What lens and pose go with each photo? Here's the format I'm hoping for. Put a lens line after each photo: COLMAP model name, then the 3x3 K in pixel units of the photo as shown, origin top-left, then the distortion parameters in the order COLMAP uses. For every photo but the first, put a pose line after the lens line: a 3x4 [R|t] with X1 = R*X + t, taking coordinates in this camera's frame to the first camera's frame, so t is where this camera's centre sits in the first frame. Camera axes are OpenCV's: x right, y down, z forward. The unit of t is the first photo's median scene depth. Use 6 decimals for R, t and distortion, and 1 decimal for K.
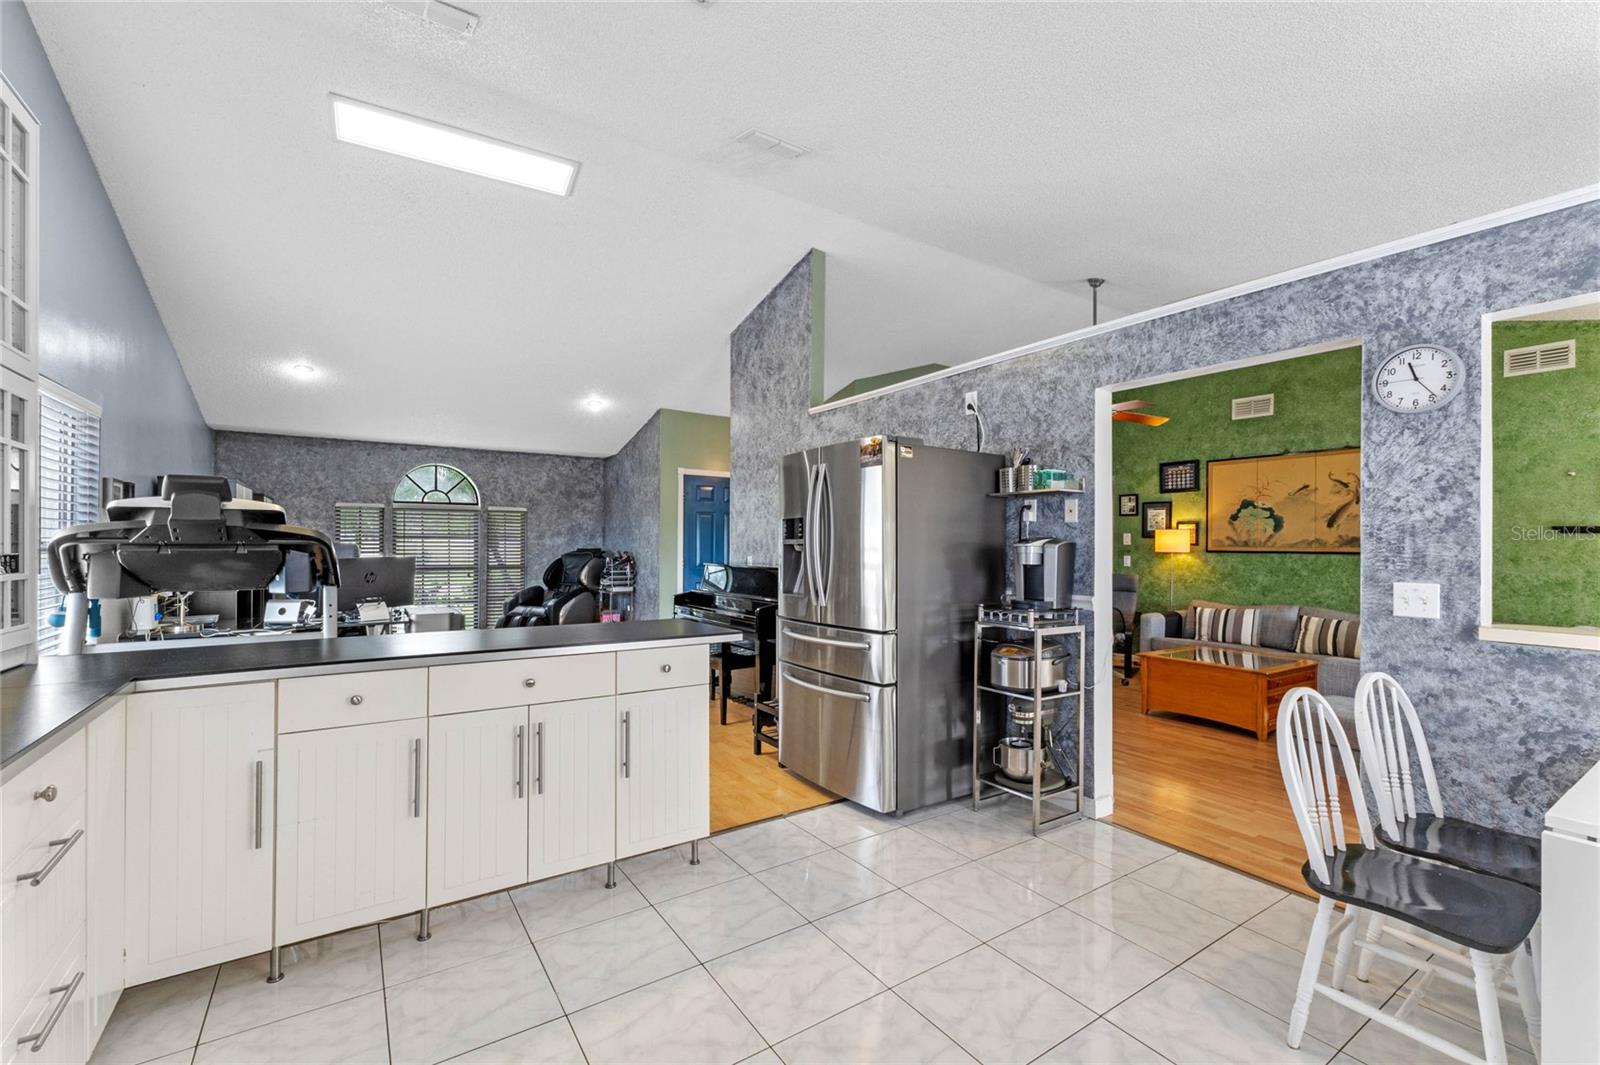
lens RADIAL K [[673.0, 0, 797.8], [0, 673.0, 541.0], [0, 0, 1]] dist [0.003027, -0.000536]
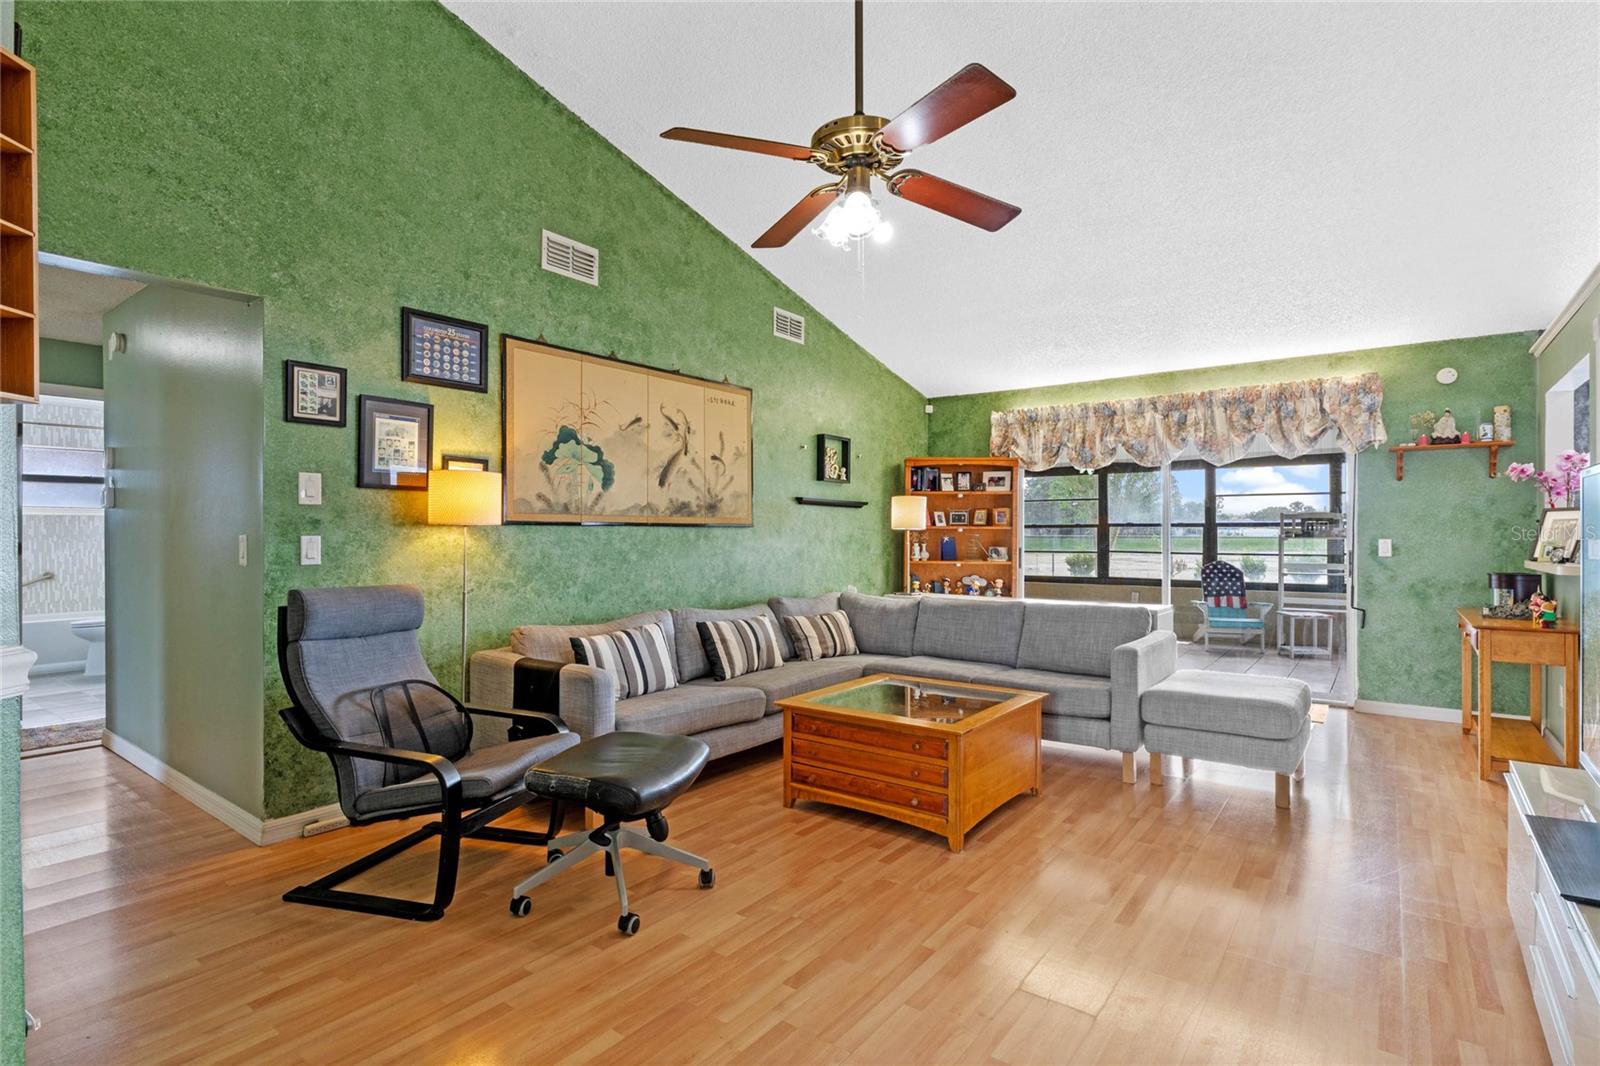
lens RADIAL K [[779.2, 0, 796.1], [0, 779.2, 531.5], [0, 0, 1]] dist [-0.003304, -0.001712]
pose [[-0.330610, -0.005208, 0.943753, 0.016420], [-0.007260, 0.999969, 0.002975, 0.019000], [-0.943740, -0.005868, -0.330637, 1.014017]]
